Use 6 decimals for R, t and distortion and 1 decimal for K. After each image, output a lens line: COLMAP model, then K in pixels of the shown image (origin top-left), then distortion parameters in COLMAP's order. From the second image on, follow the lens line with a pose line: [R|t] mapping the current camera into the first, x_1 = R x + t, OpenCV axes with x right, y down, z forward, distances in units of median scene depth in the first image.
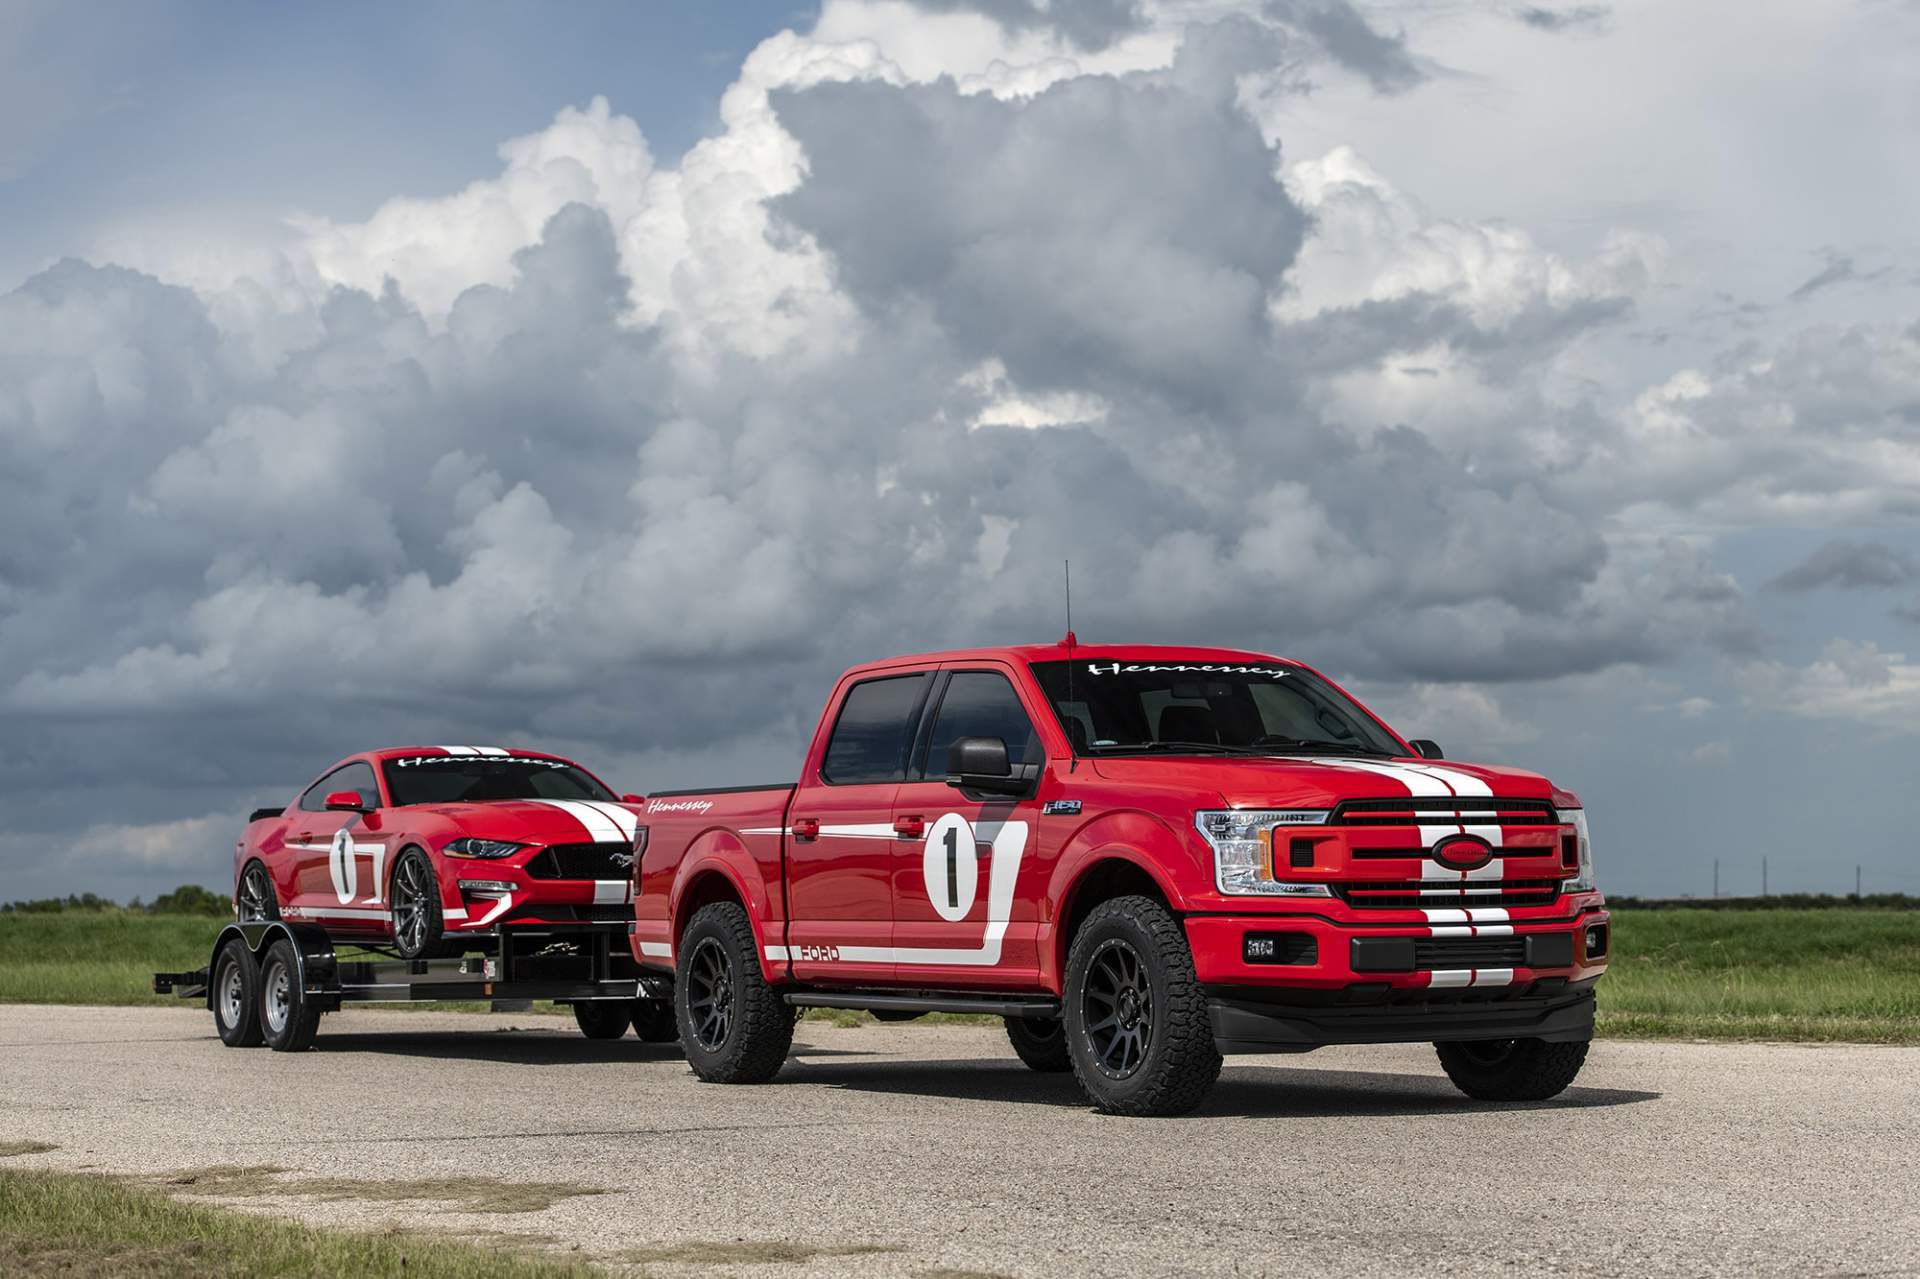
lens RADIAL K [[4148.1, 0, 960.0], [0, 4148.1, 639.5], [0, 0, 1]] dist [-0.021914, 0.280907]
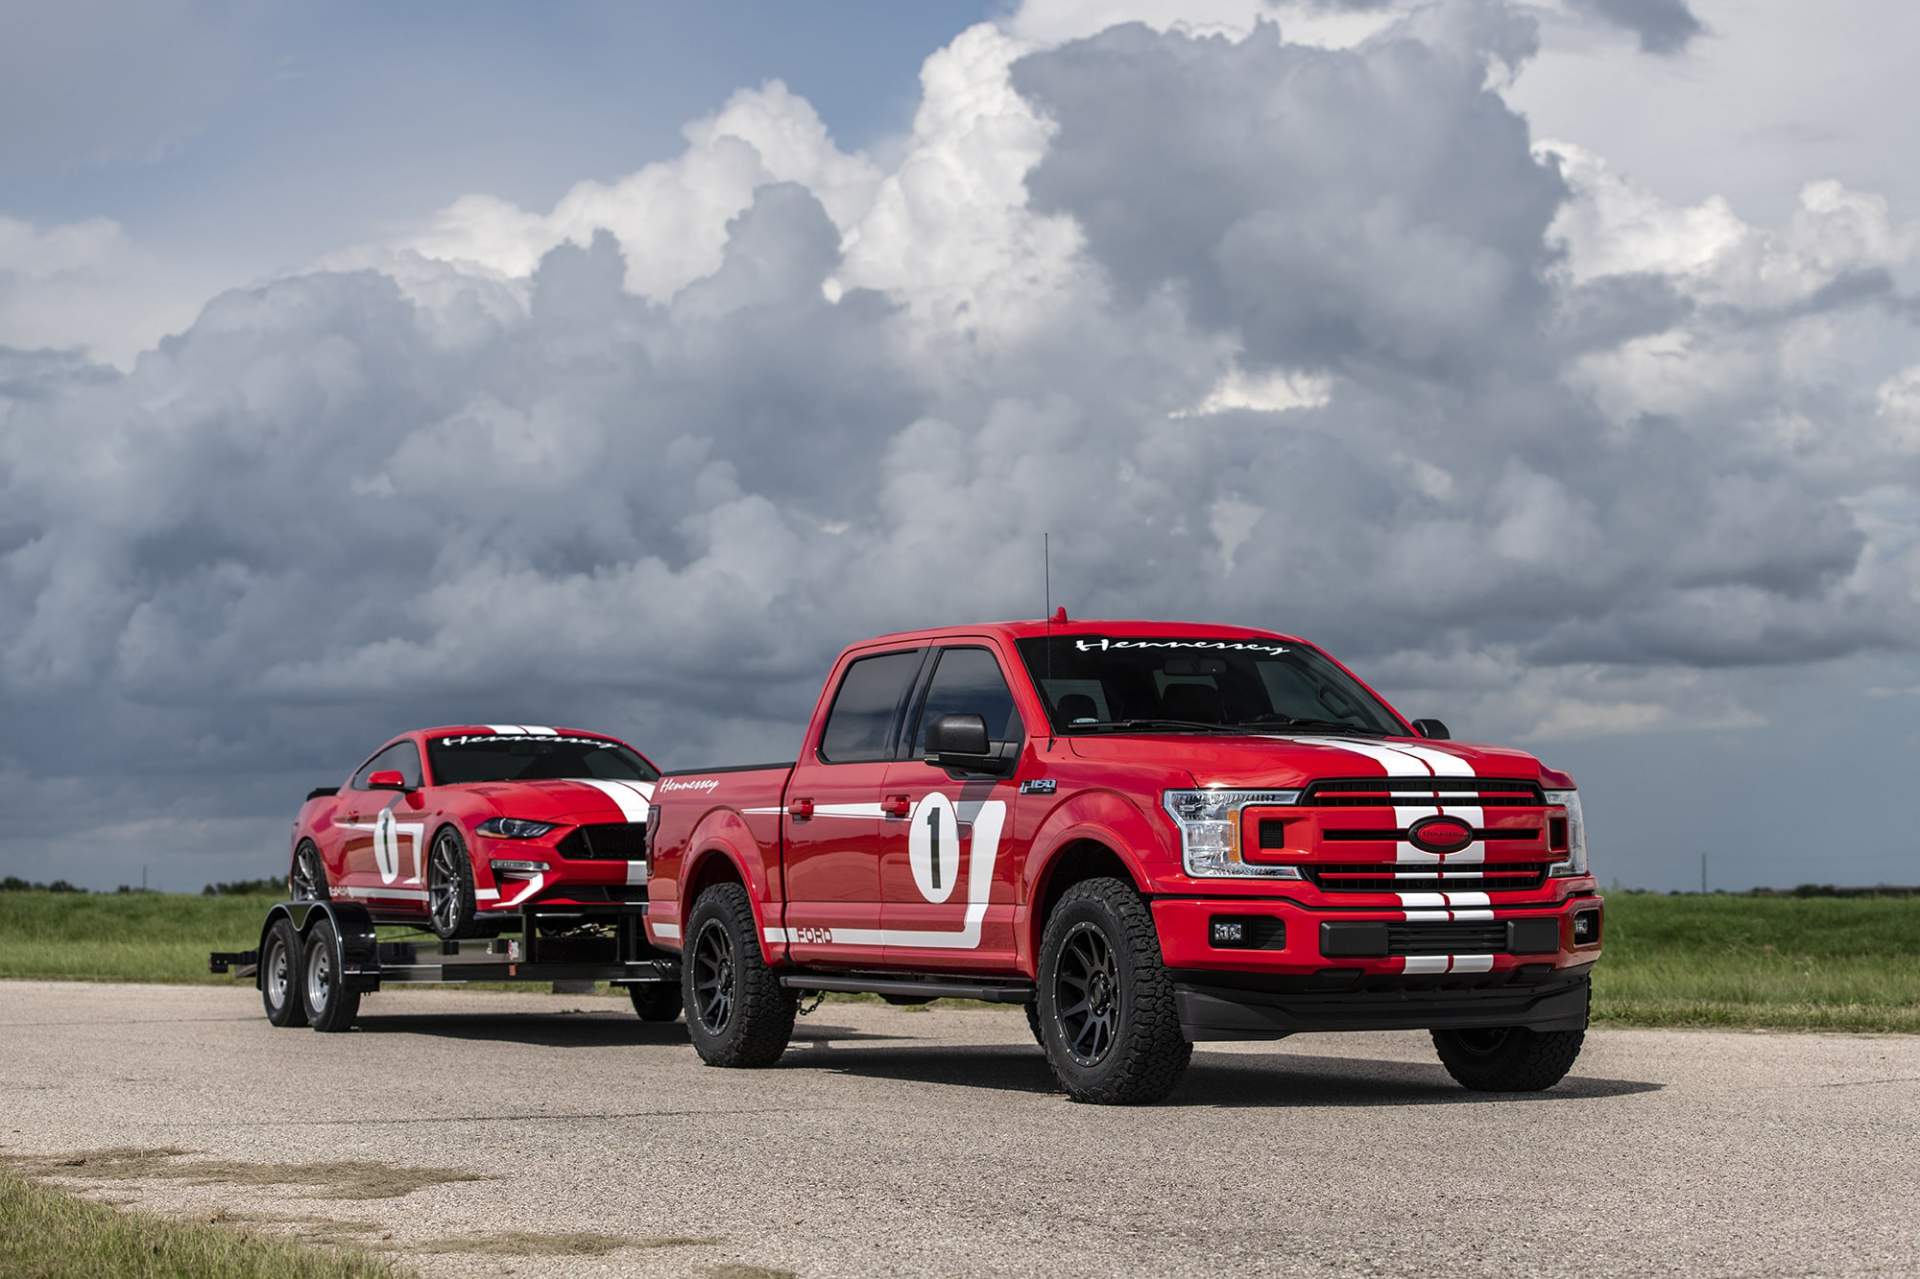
lens RADIAL K [[4148.1, 0, 960.0], [0, 4148.1, 639.5], [0, 0, 1]] dist [-0.021914, 0.280907]
pose [[0.998618, 0.001697, -0.052523, 0.054519], [-0.001513, 0.999993, 0.003549, 0.002379], [0.052529, -0.003464, 0.998613, 0.025487]]
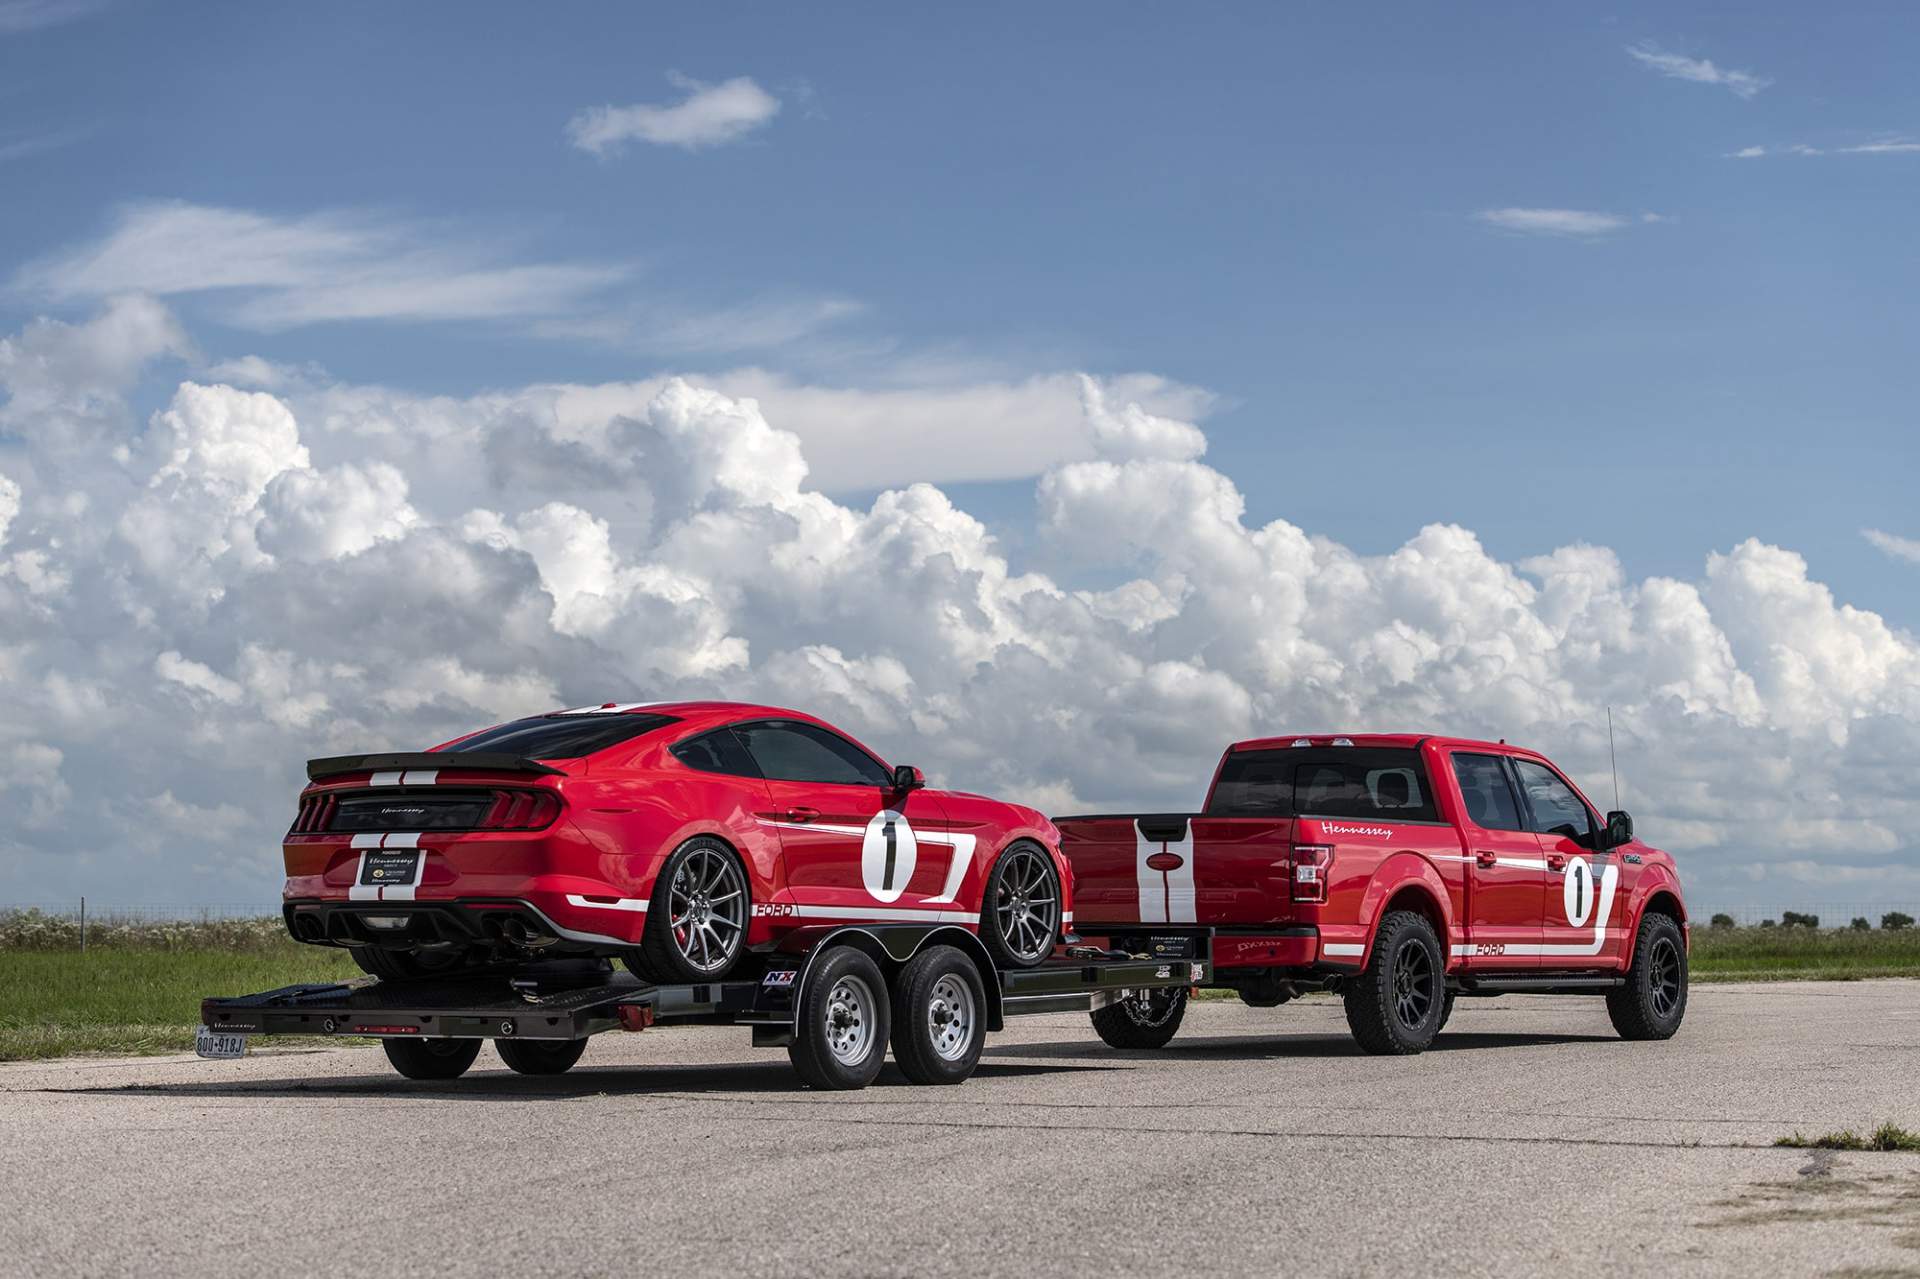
lens RADIAL K [[3448.0, 0, 960.0], [0, 3448.0, 639.5], [0, 0, 1]] dist [-0.079658, -0.044285]
pose [[-0.439958, 0.089958, 0.893501, -1.040297], [-0.049560, 0.991021, -0.124180, 0.130760], [-0.896650, -0.098916, -0.431550, 1.750236]]
